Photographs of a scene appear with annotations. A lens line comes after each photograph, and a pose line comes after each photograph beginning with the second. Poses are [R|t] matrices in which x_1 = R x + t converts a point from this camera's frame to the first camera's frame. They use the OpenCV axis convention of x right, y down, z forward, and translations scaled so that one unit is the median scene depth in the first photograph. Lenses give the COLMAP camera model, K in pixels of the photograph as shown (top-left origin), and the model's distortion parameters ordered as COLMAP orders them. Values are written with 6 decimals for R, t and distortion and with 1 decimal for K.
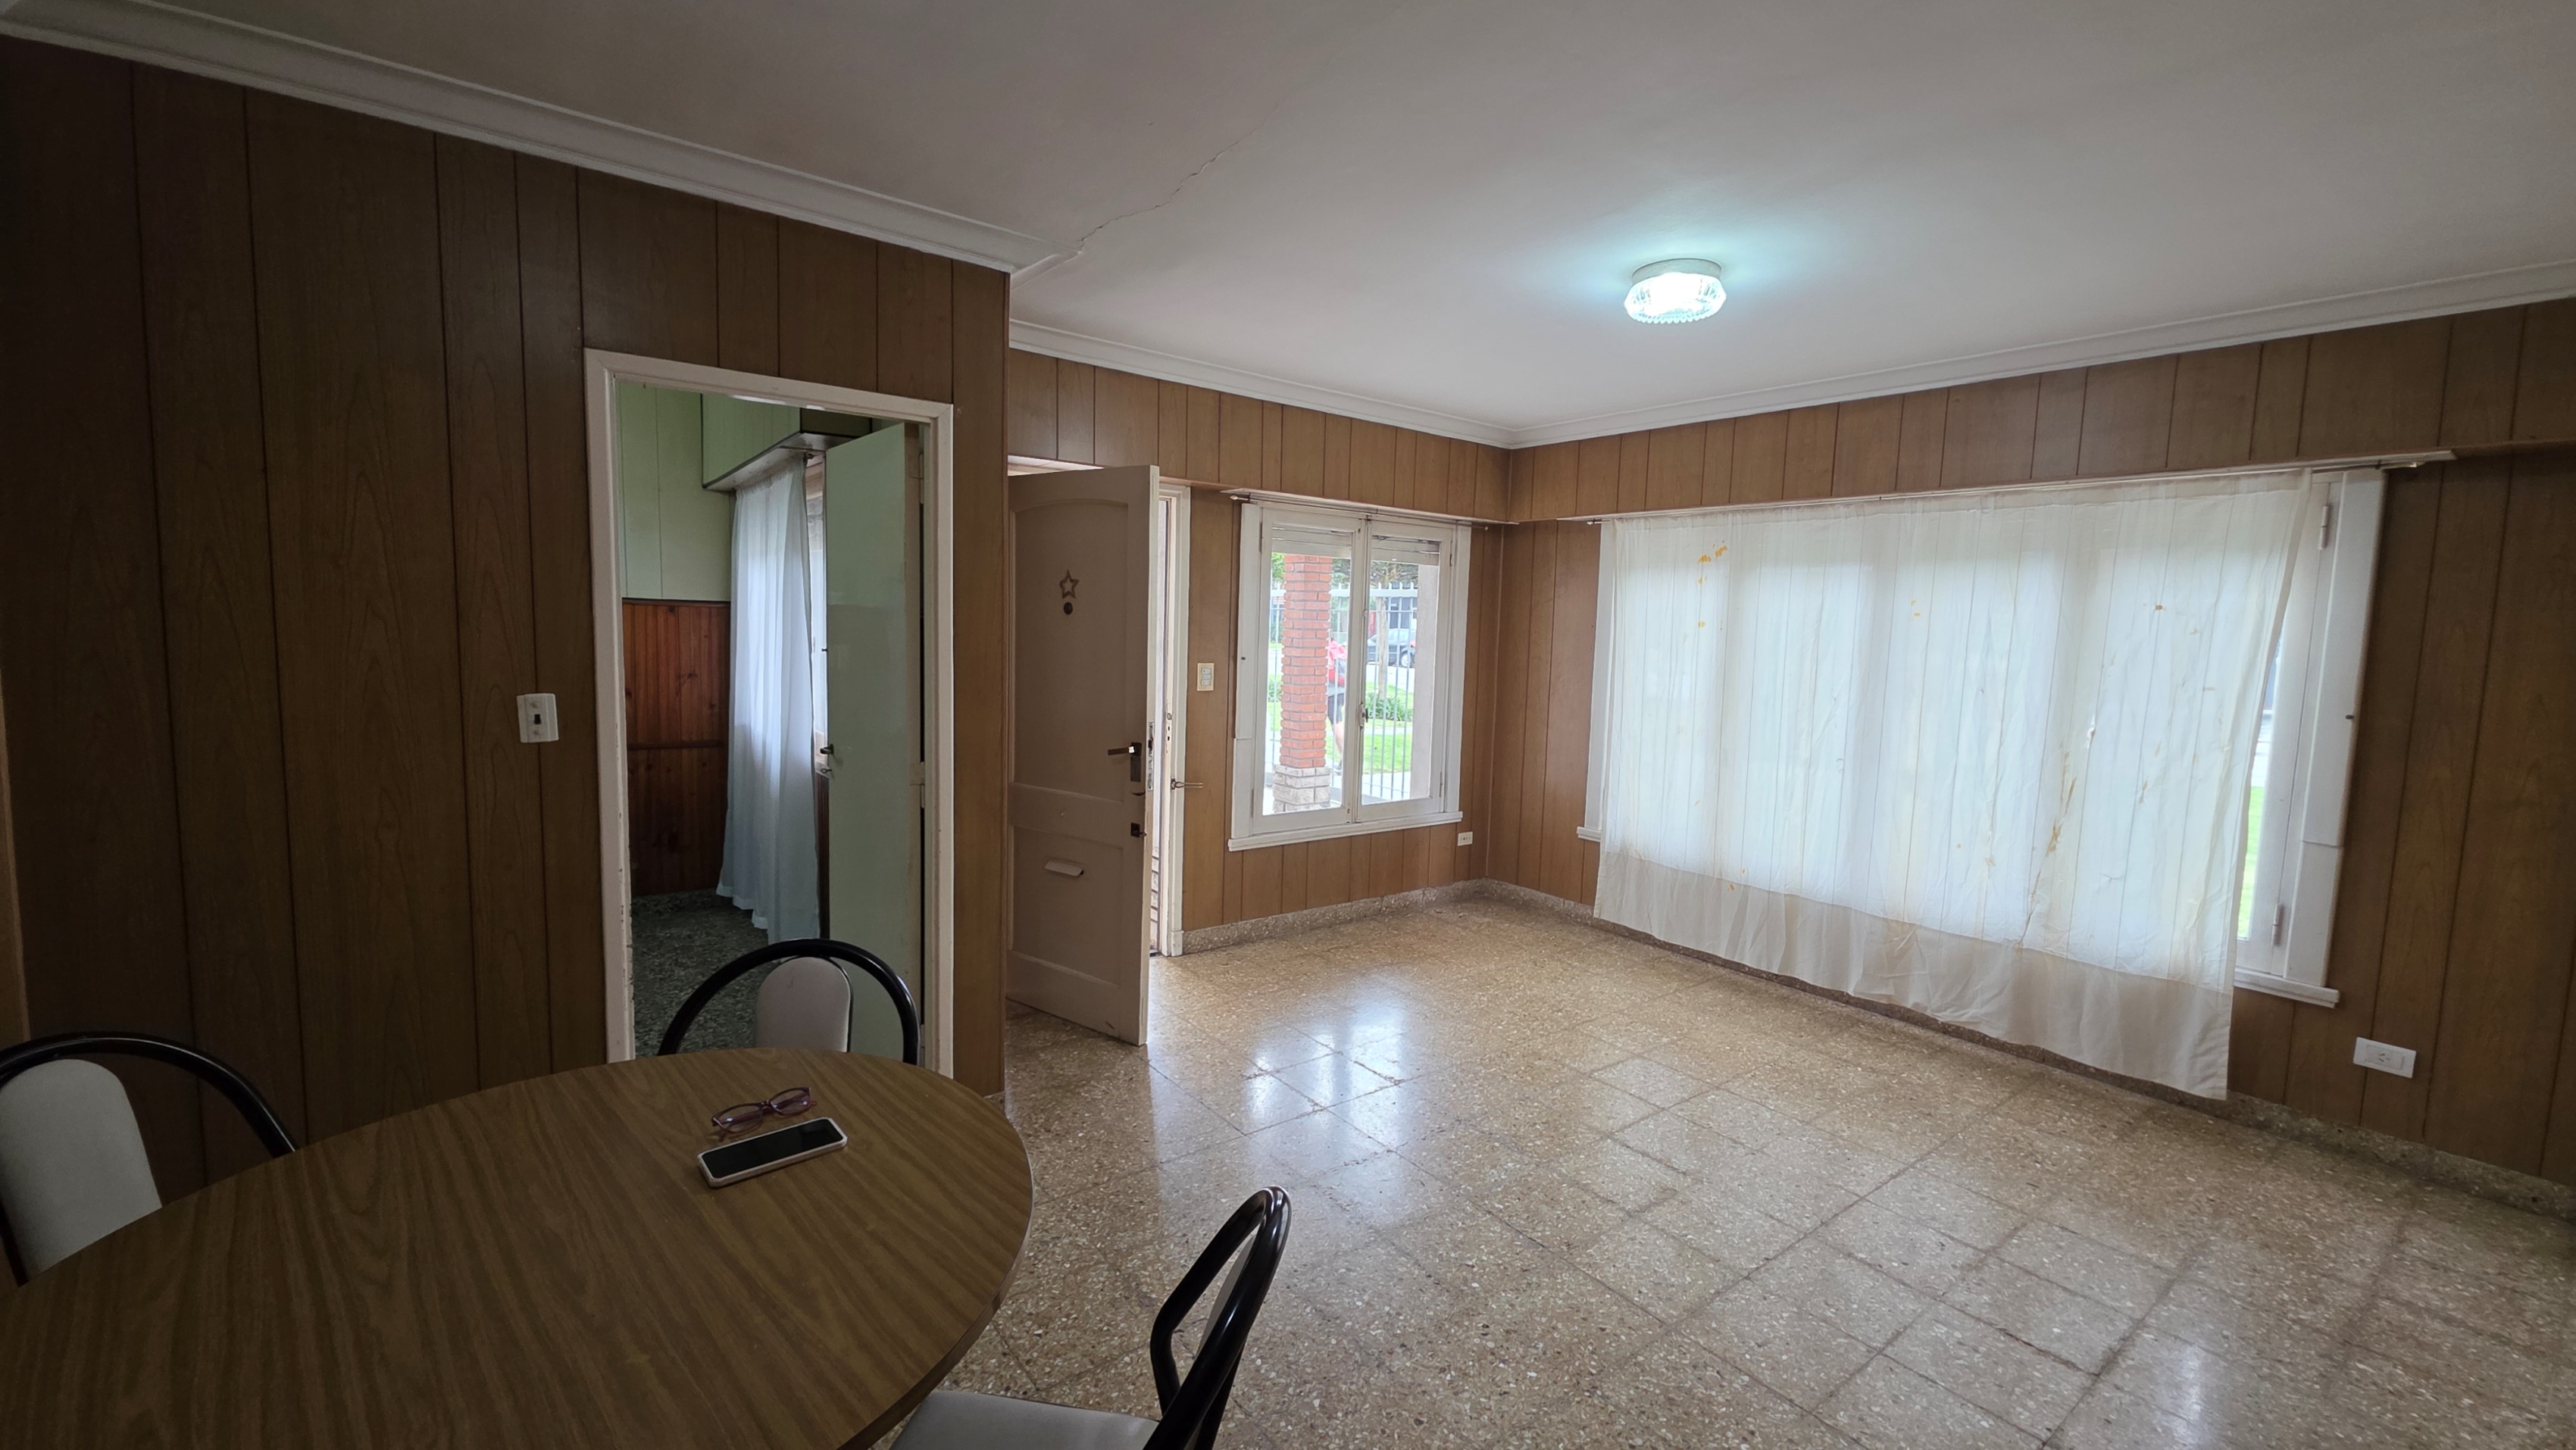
lens RADIAL K [[1020.7, 0, 1293.1], [0, 1020.7, 719.6], [0, 0, 1]] dist [0.007887, -0.004587]
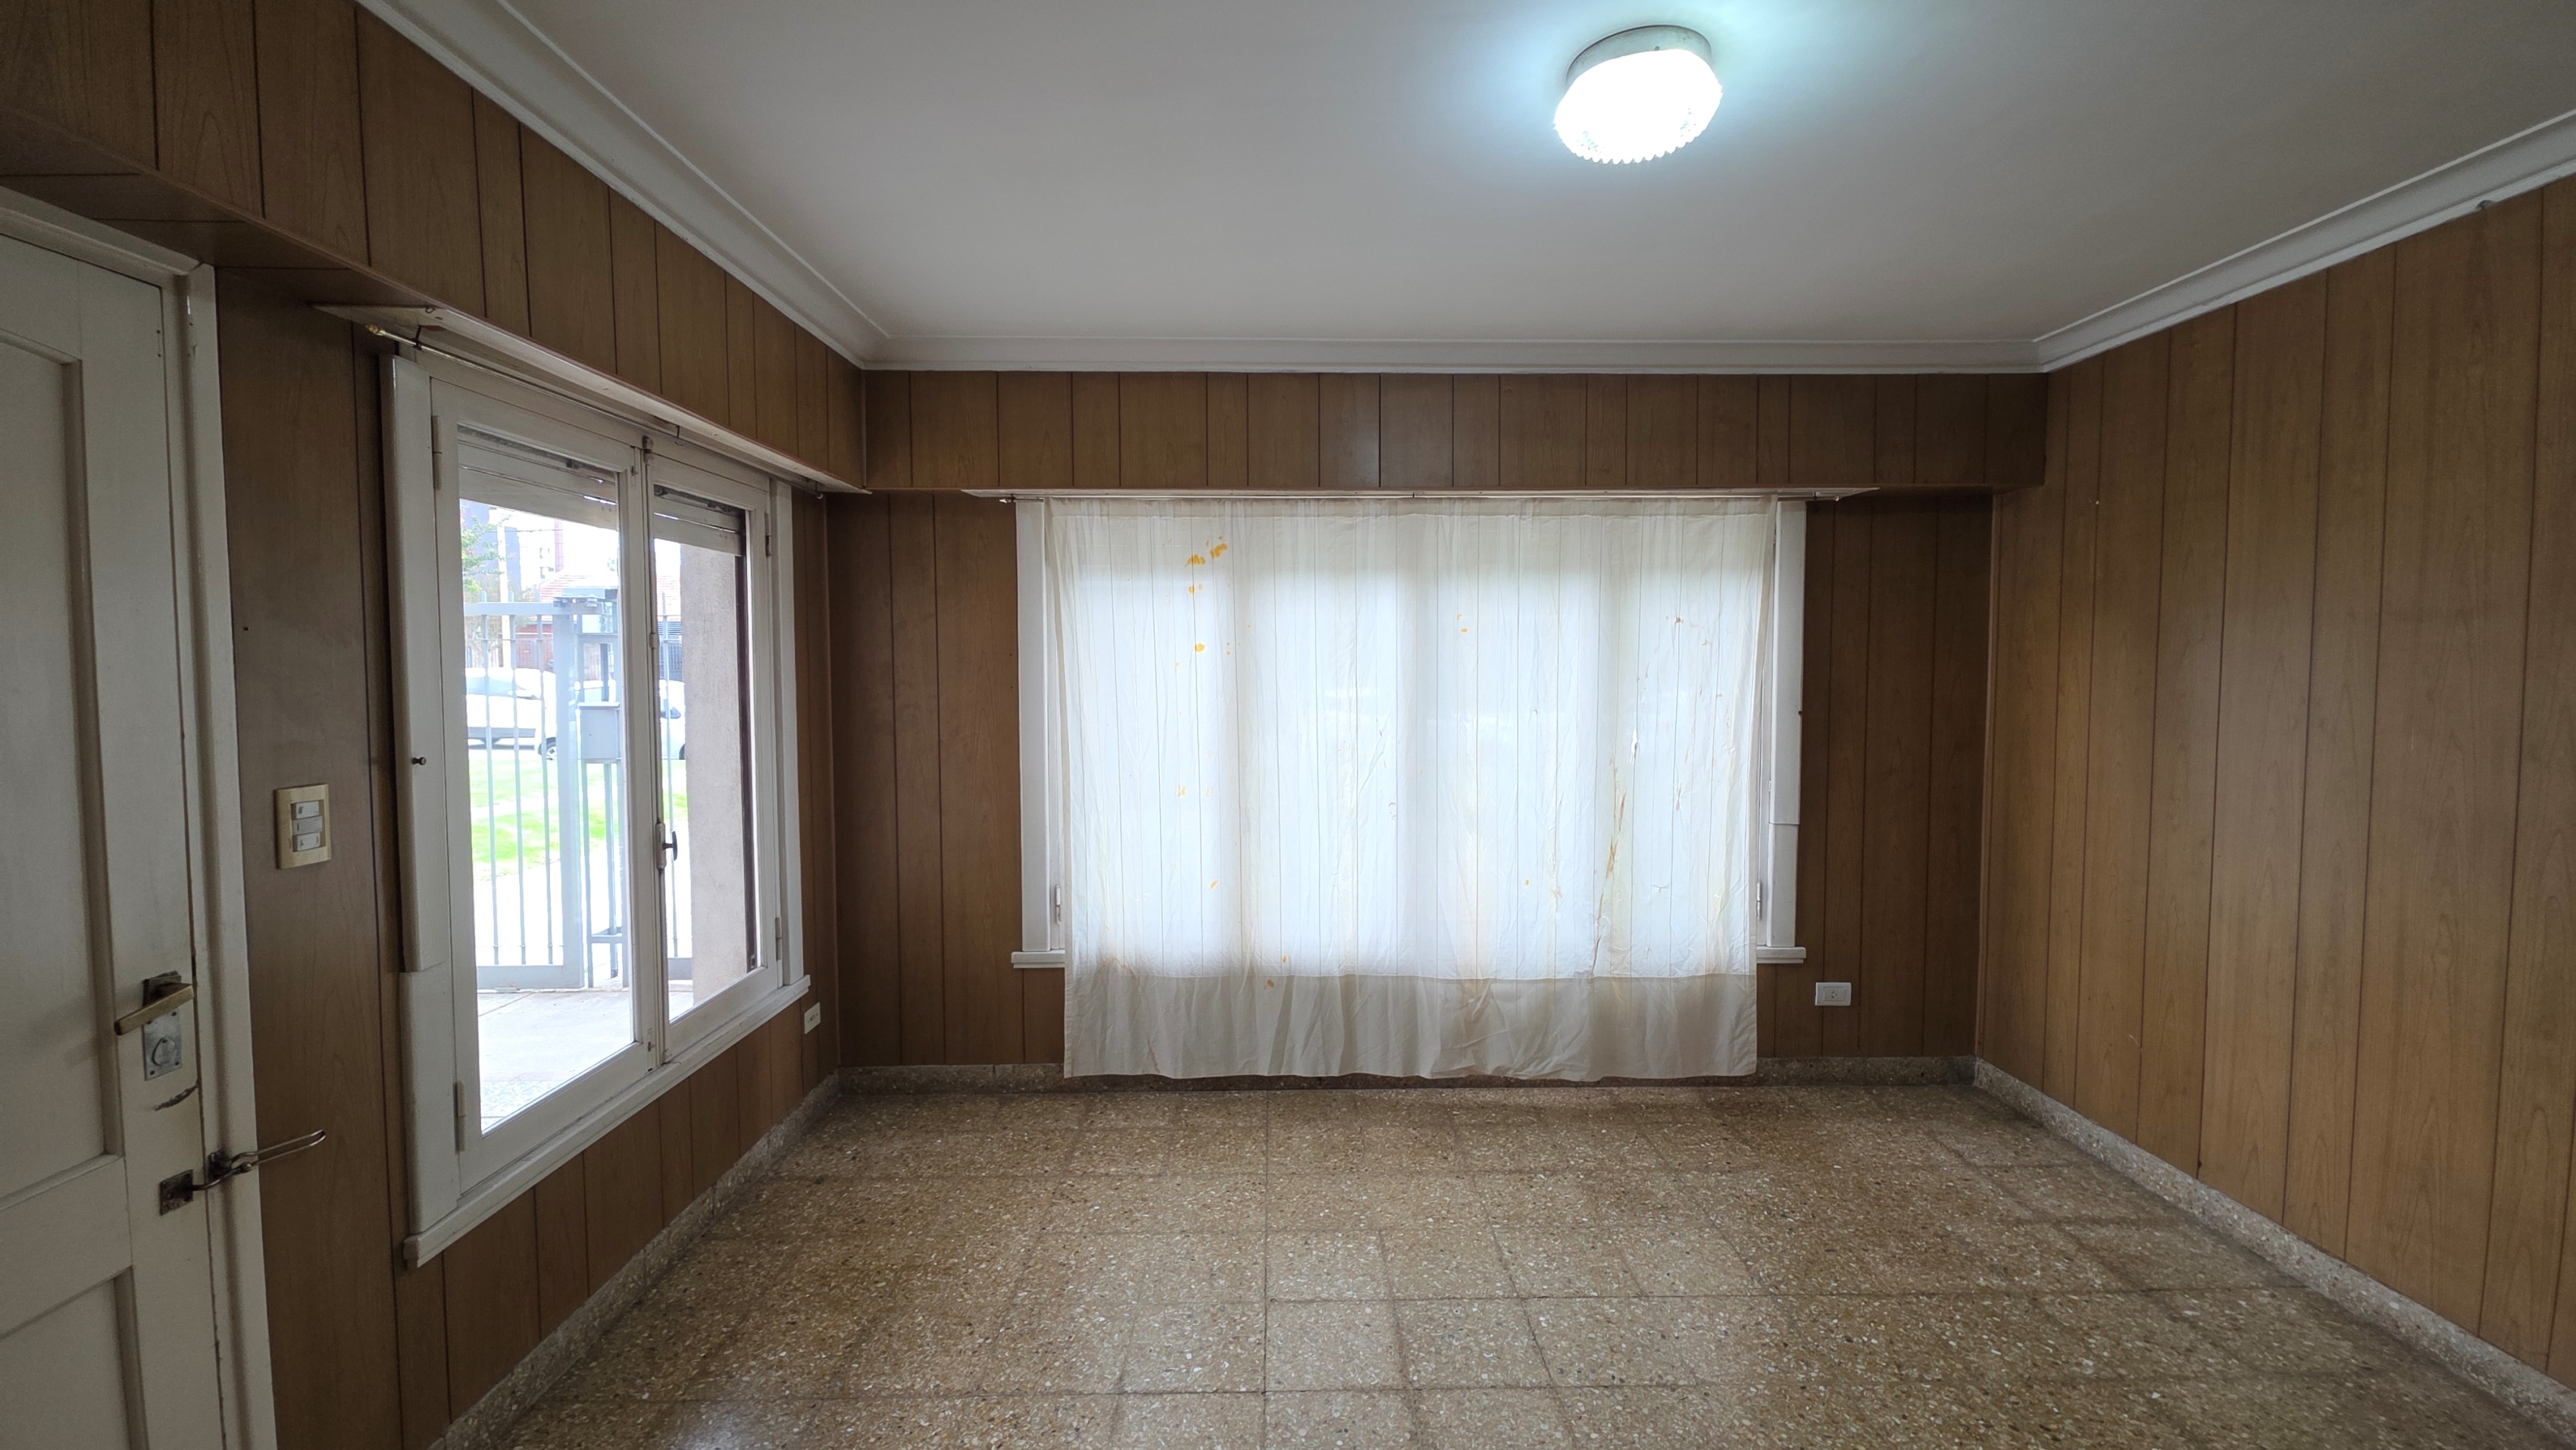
lens RADIAL K [[1020.7, 0, 1277.2], [0, 1020.7, 716.2], [0, 0, 1]] dist [0.007887, -0.004587]
pose [[0.593120, -0.076522, 0.801469, -0.167997], [0.097826, 0.994947, 0.022599, -0.055840], [-0.799149, 0.065000, 0.597609, 0.522032]]
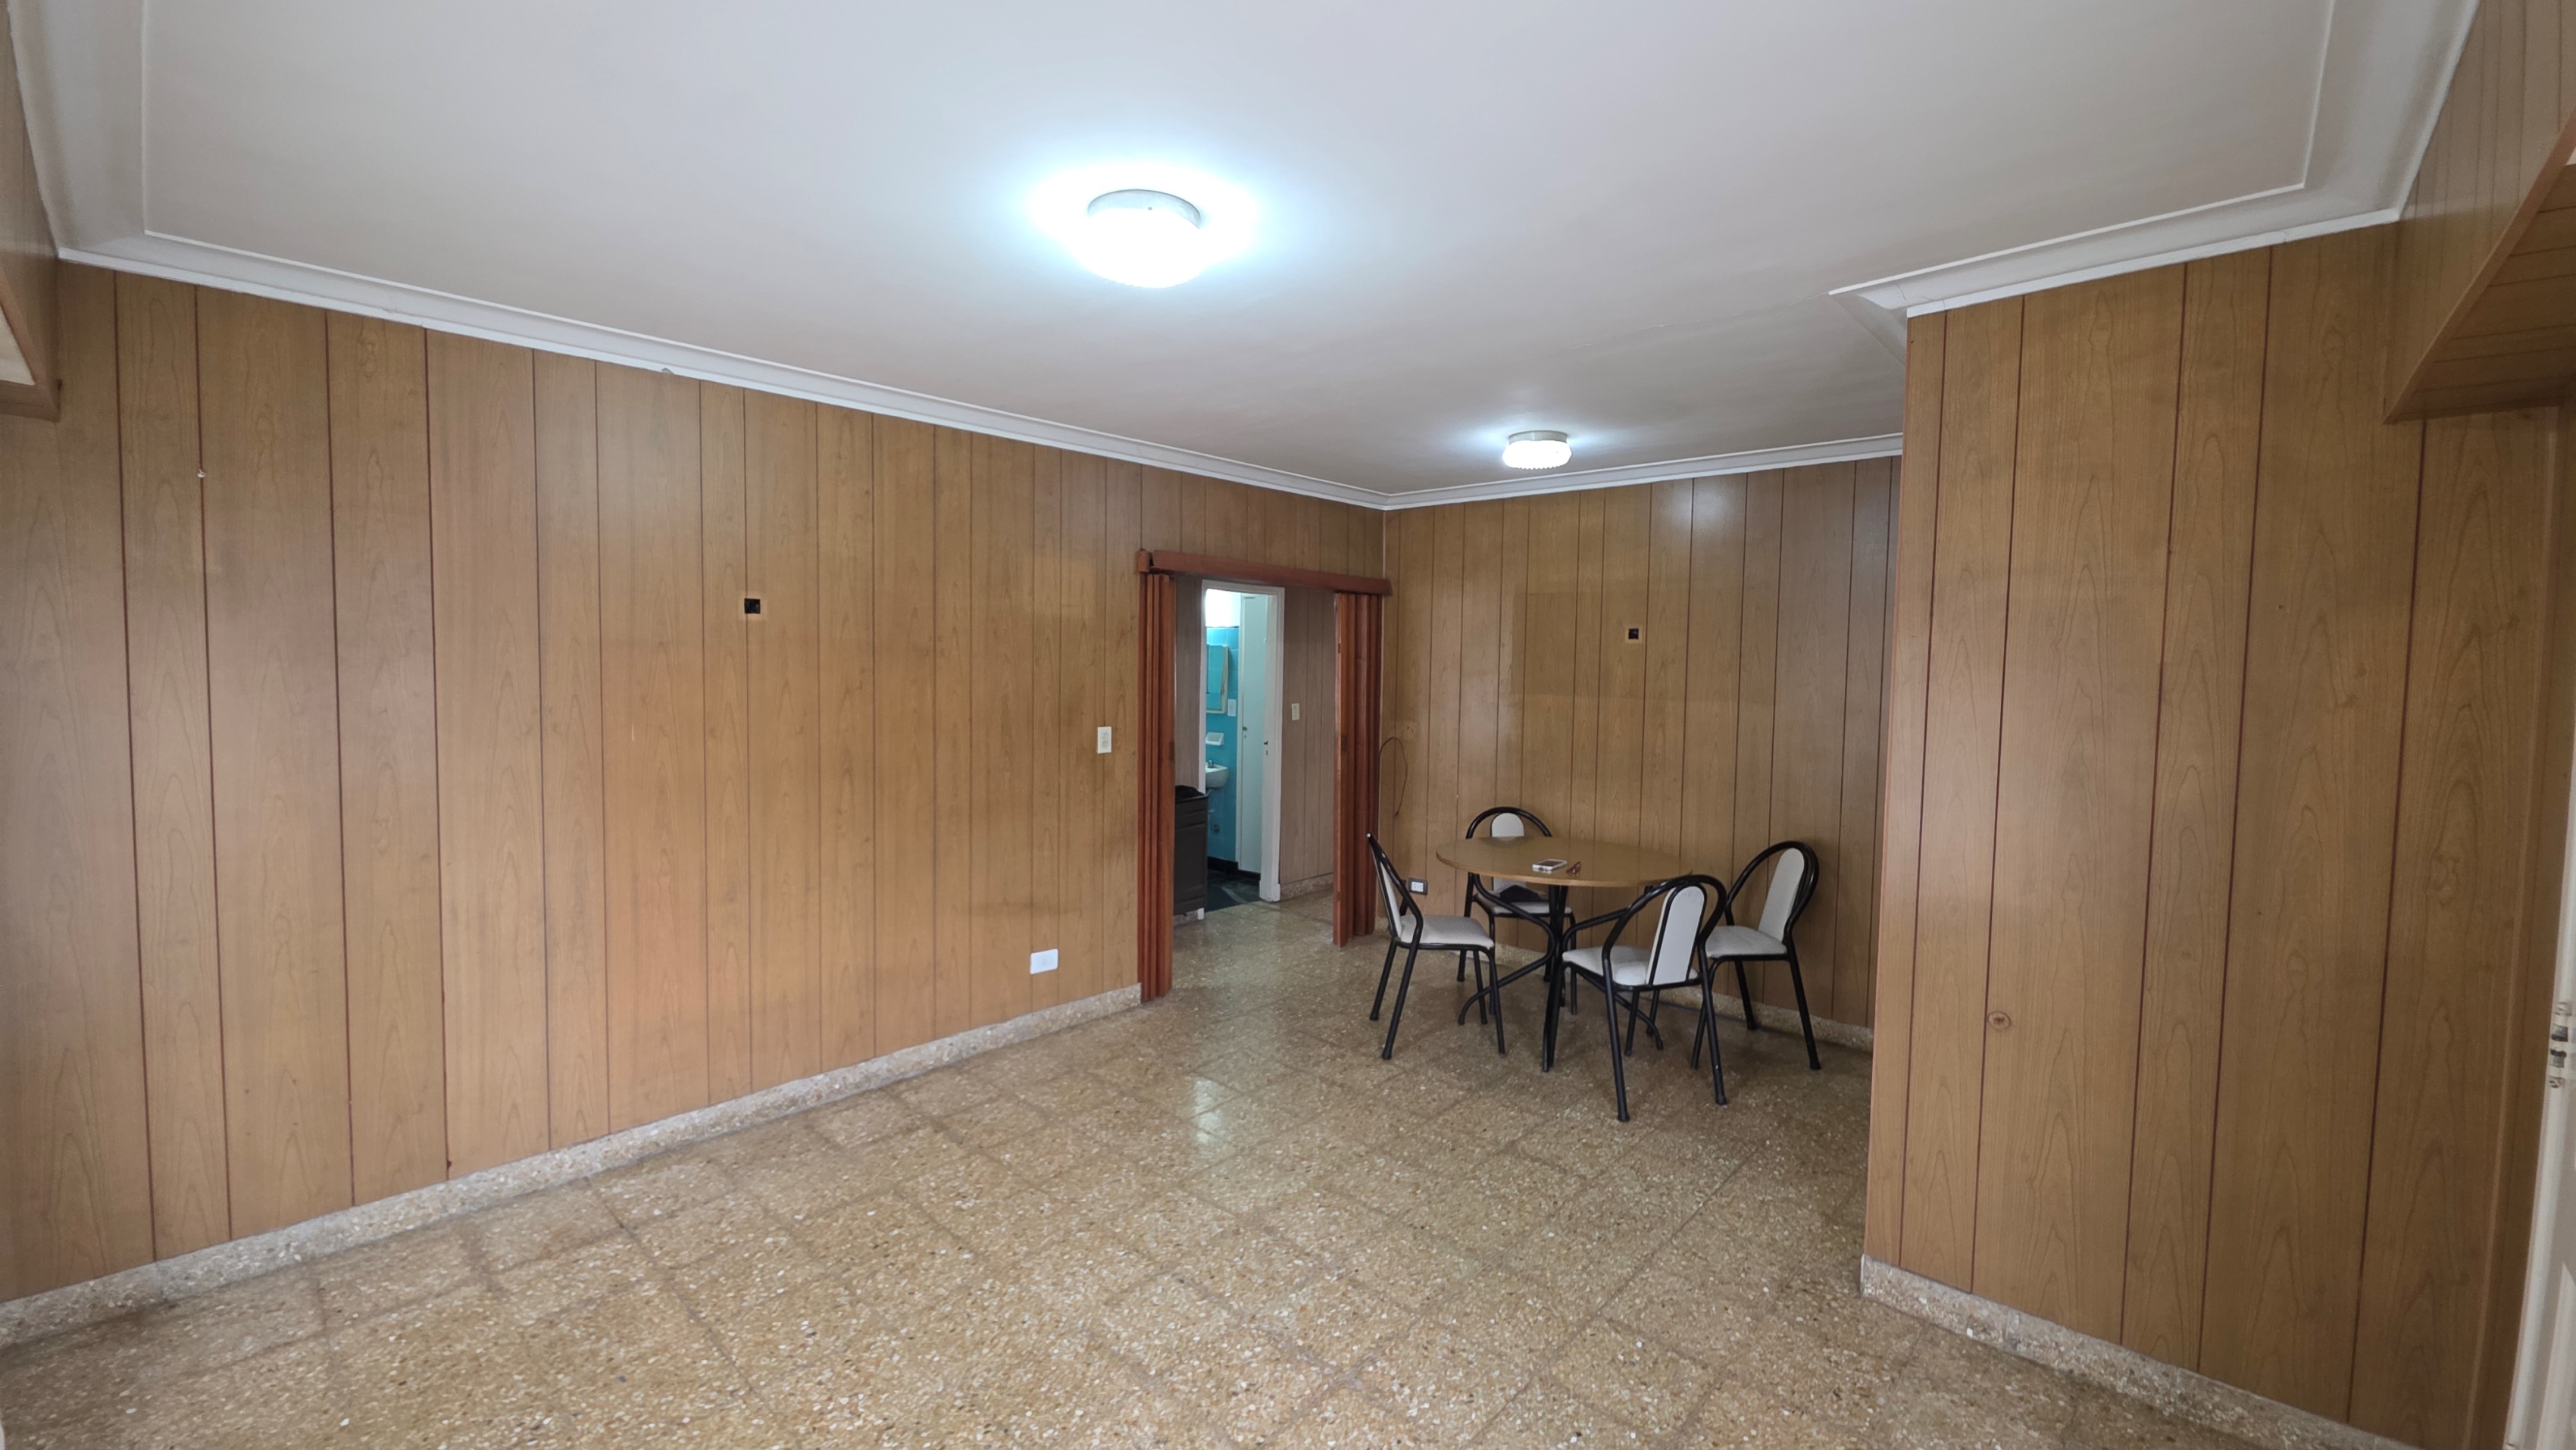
lens RADIAL K [[1020.7, 0, 1293.7], [0, 1020.7, 716.6], [0, 0, 1]] dist [0.007887, -0.004587]
pose [[-0.981232, -0.037520, -0.189143, 0.247348], [-0.065191, 0.987679, 0.142271, -0.117451], [0.181474, 0.151932, -0.971588, 1.127829]]
